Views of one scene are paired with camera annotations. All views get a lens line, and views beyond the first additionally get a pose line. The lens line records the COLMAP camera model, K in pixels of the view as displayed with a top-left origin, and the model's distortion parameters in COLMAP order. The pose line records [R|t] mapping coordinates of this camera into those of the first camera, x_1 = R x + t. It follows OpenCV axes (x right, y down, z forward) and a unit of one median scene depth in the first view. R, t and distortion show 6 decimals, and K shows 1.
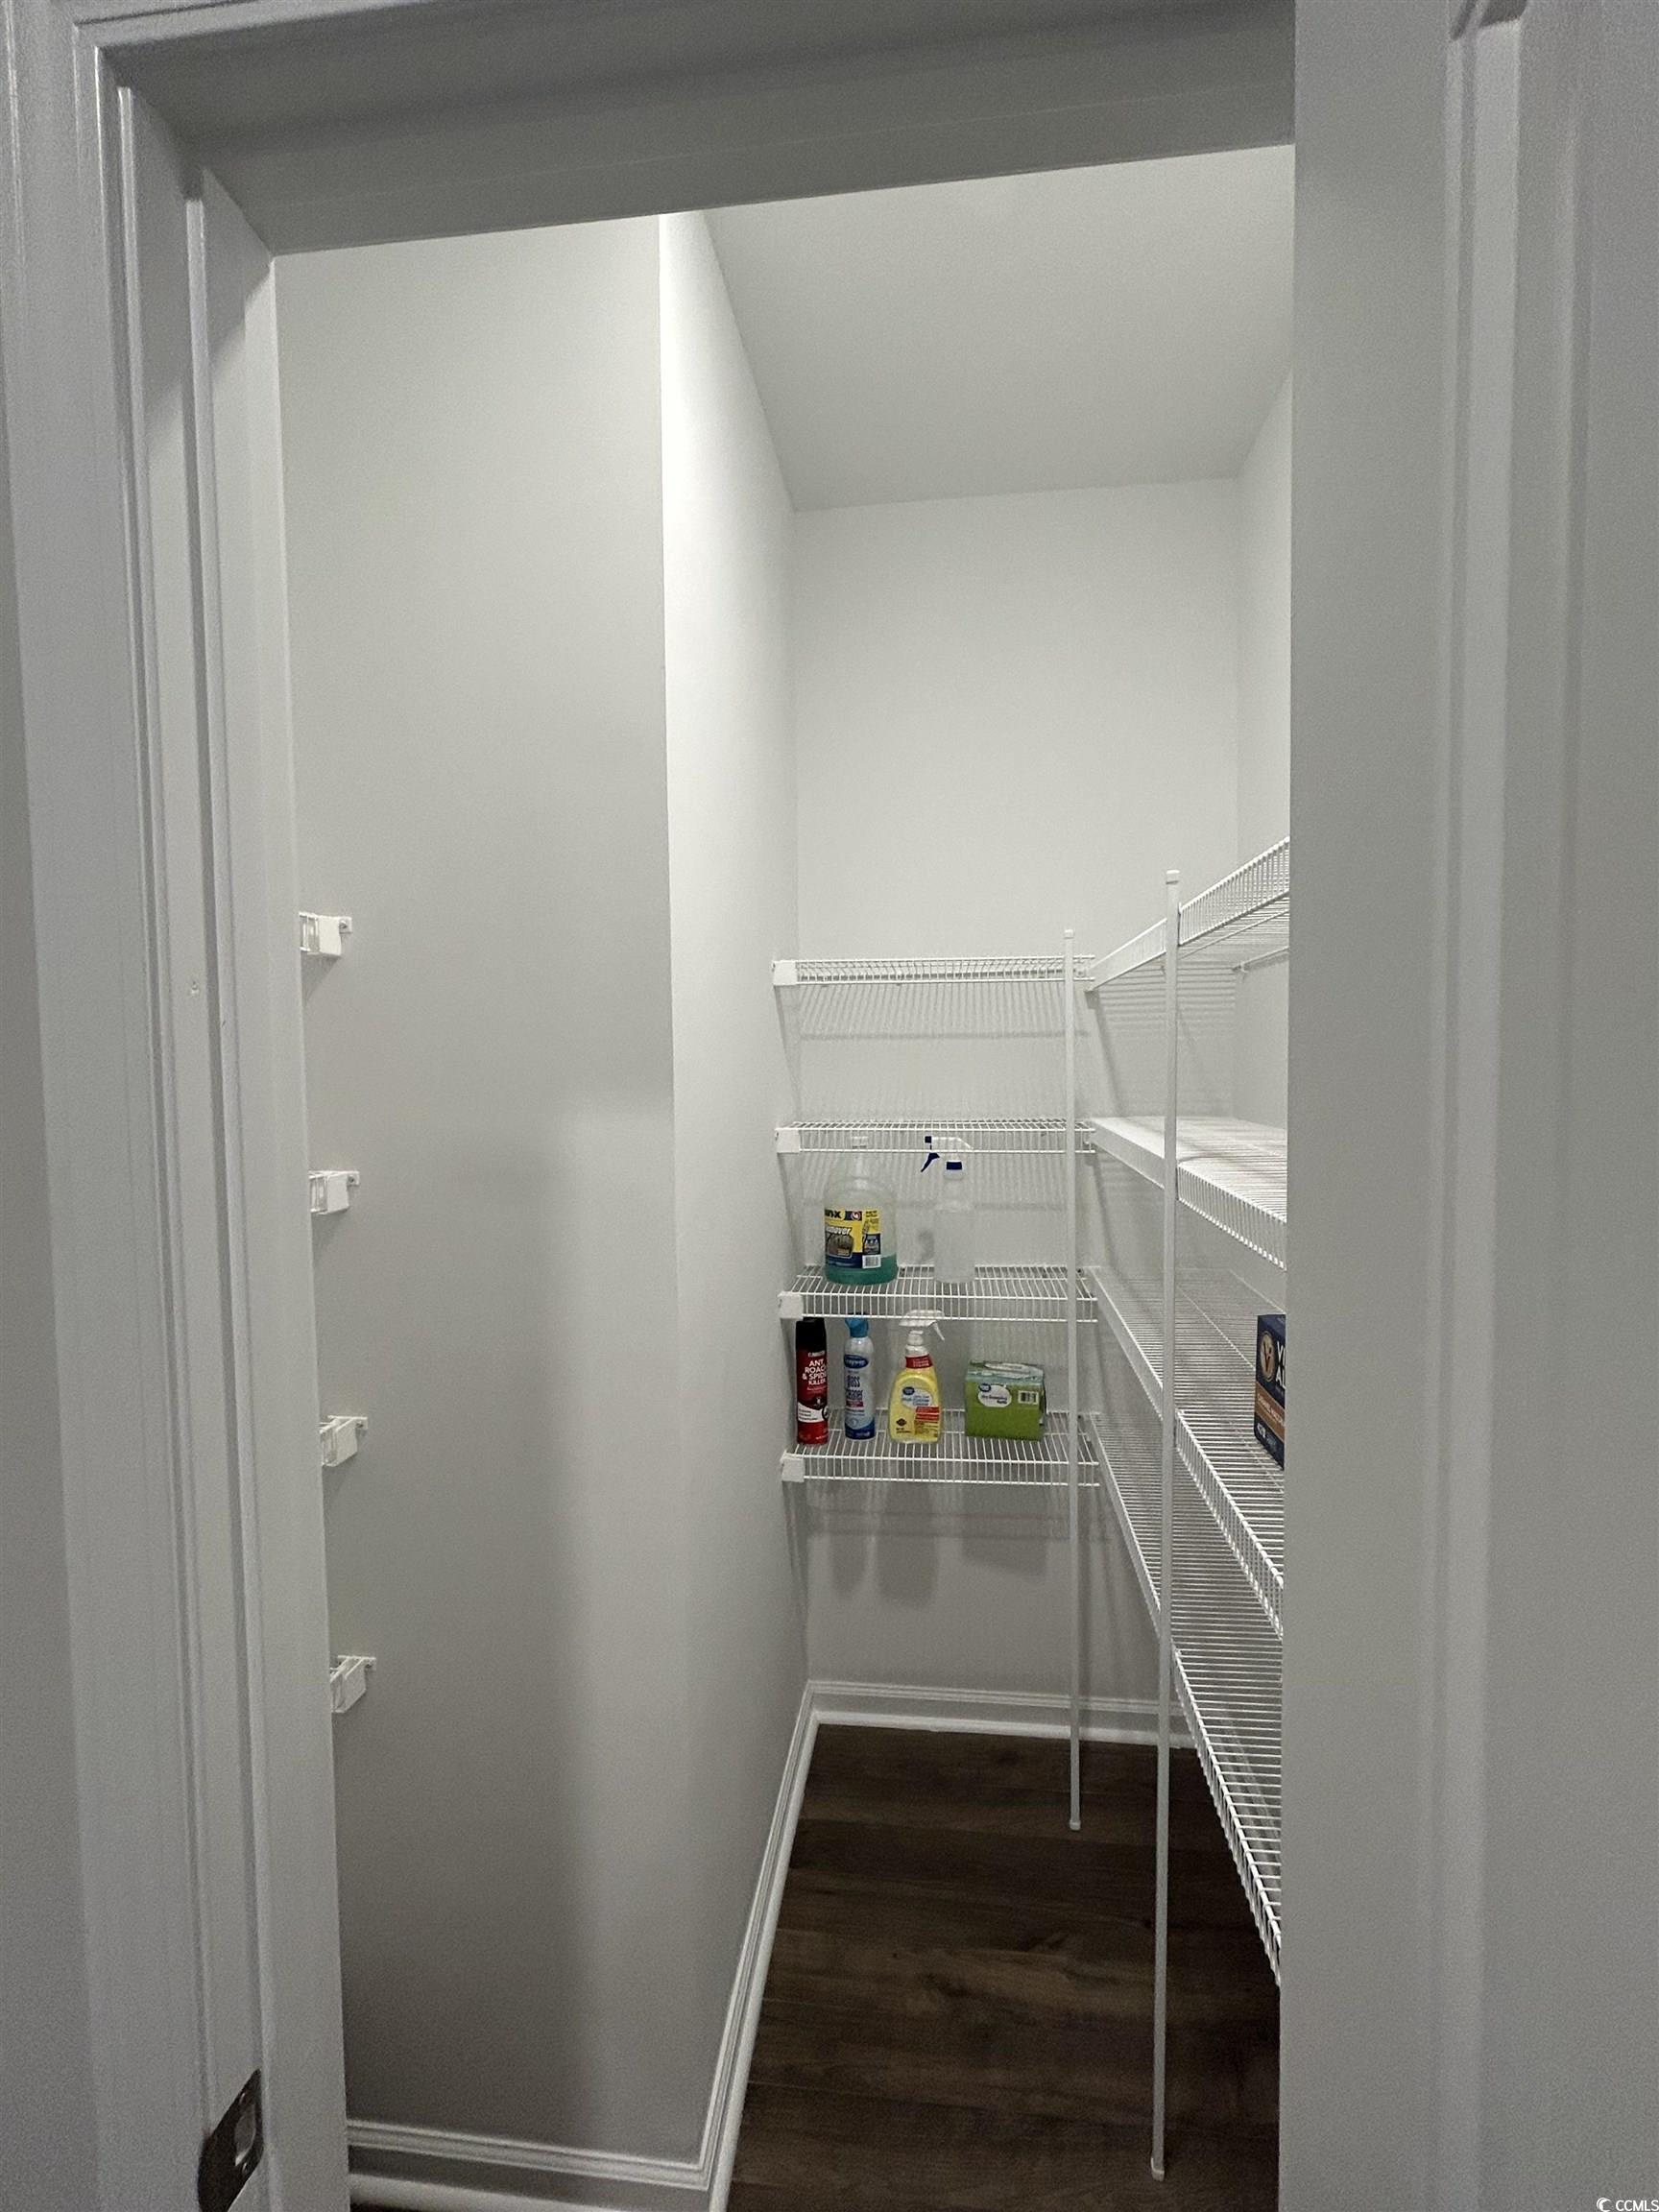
lens RADIAL K [[1026.2, 0, 827.6], [0, 1026.2, 1108.7], [0, 0, 1]] dist [-0.010303, 0.003105]
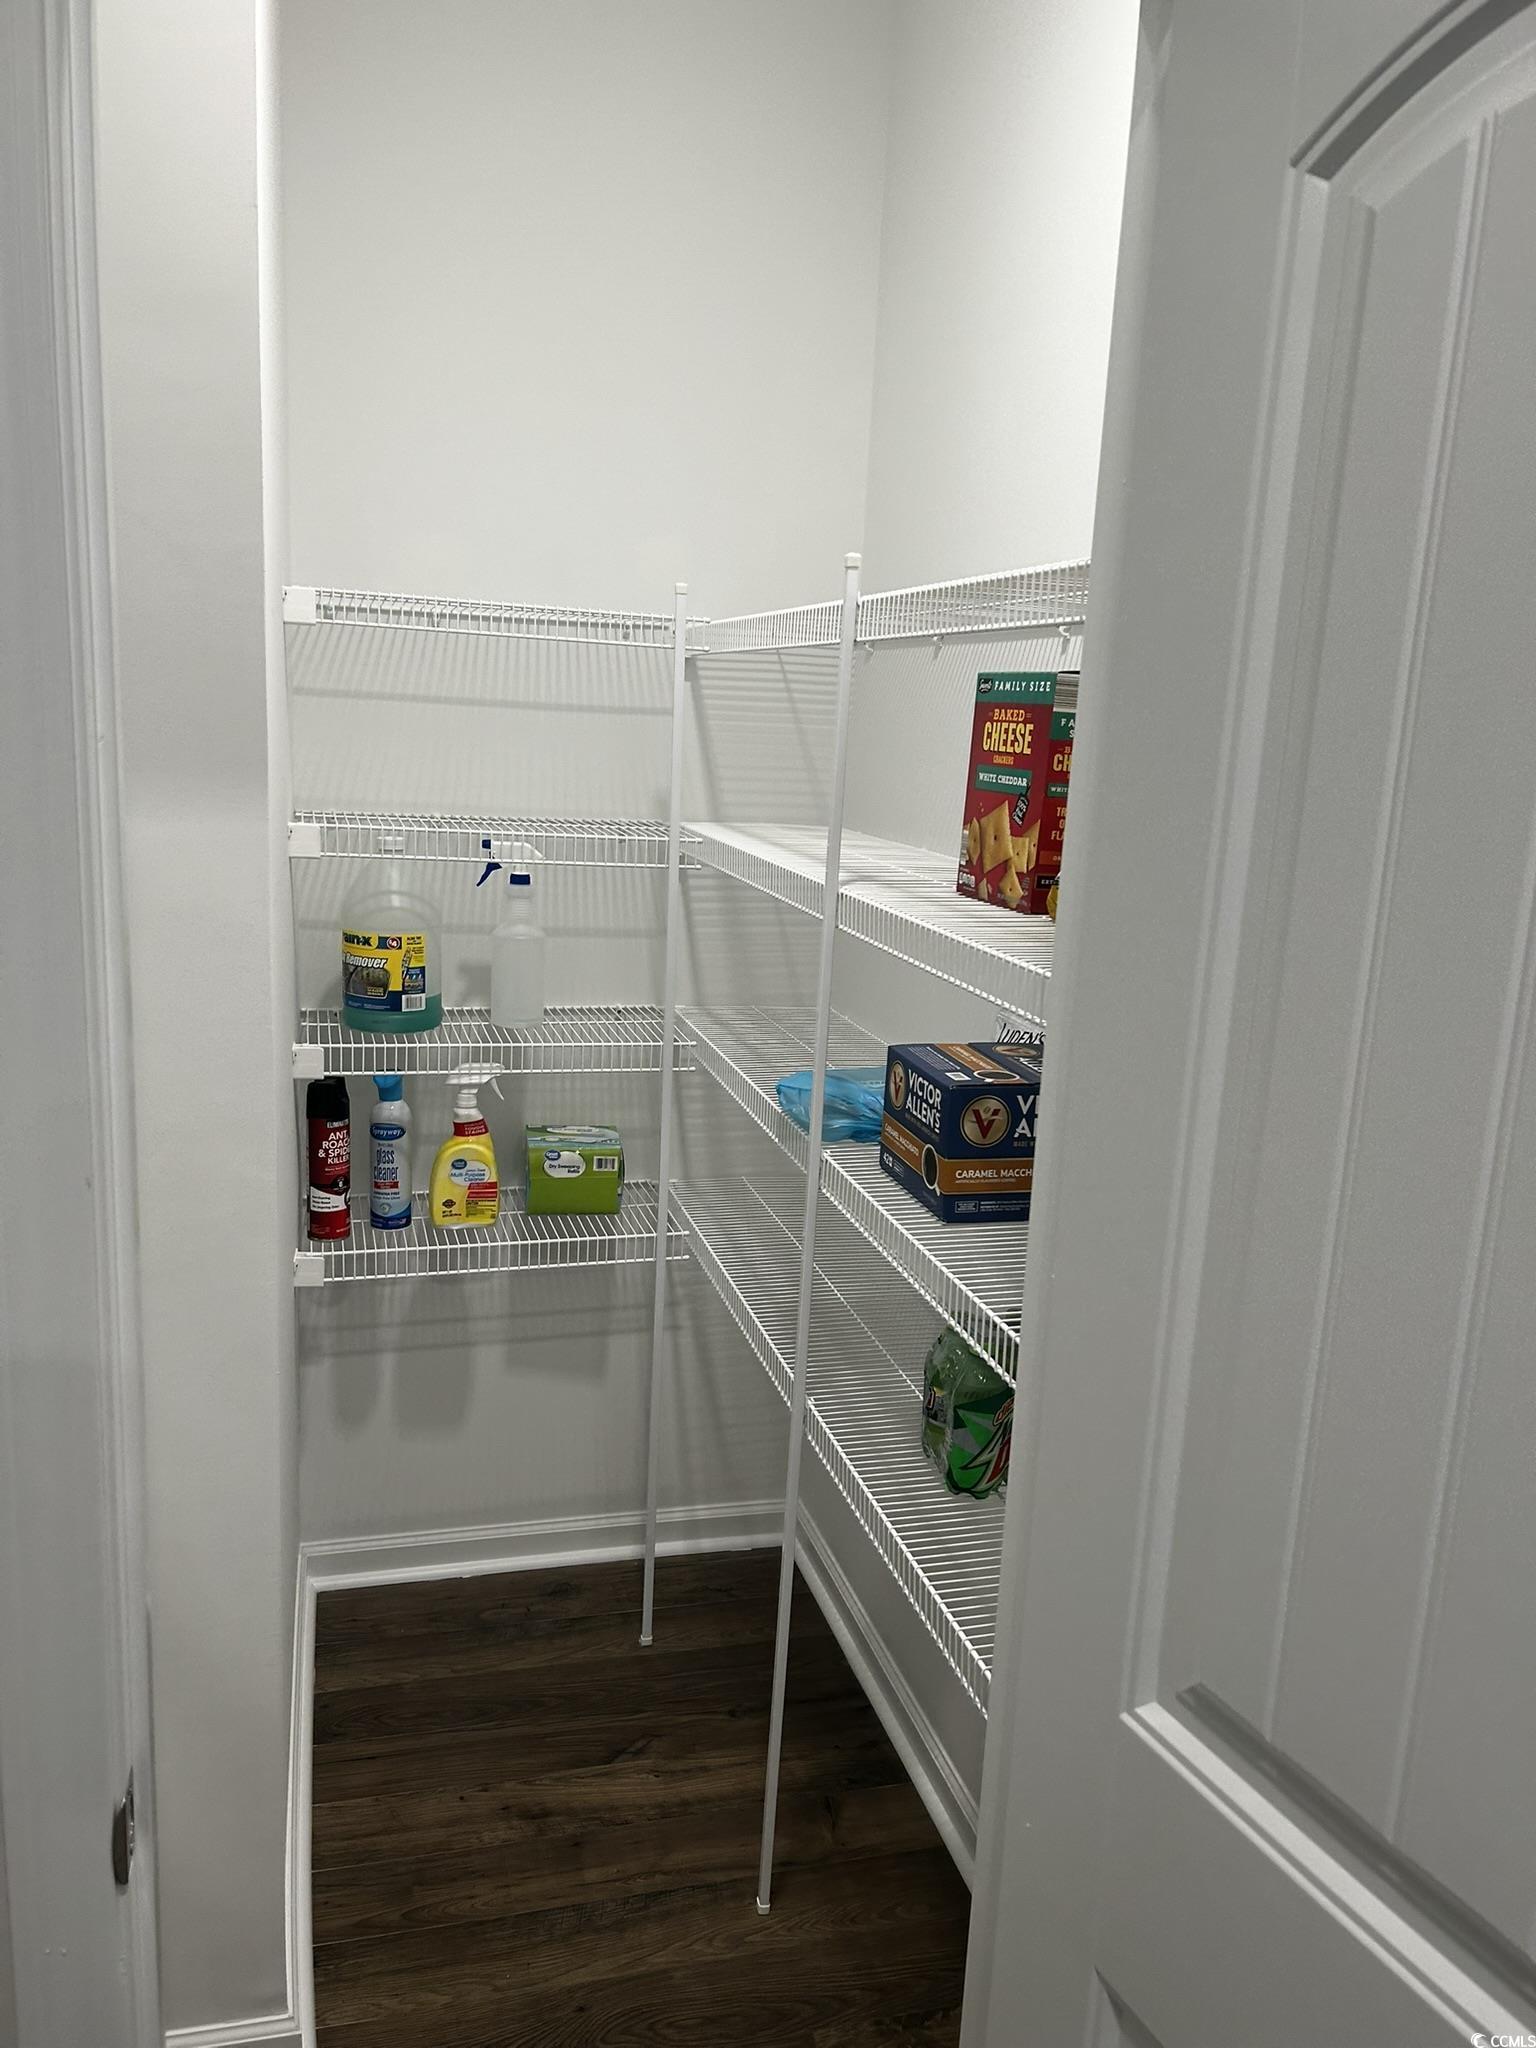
lens RADIAL K [[1543.5, 0, 770.3], [0, 1543.5, 1022.9], [0, 0, 1]] dist [0.001688, -0.019995]
pose [[0.923721, -0.019247, 0.382581, -0.151293], [-0.040577, 0.988201, 0.147687, -0.017471], [-0.380910, -0.151946, 0.912042, -0.158542]]
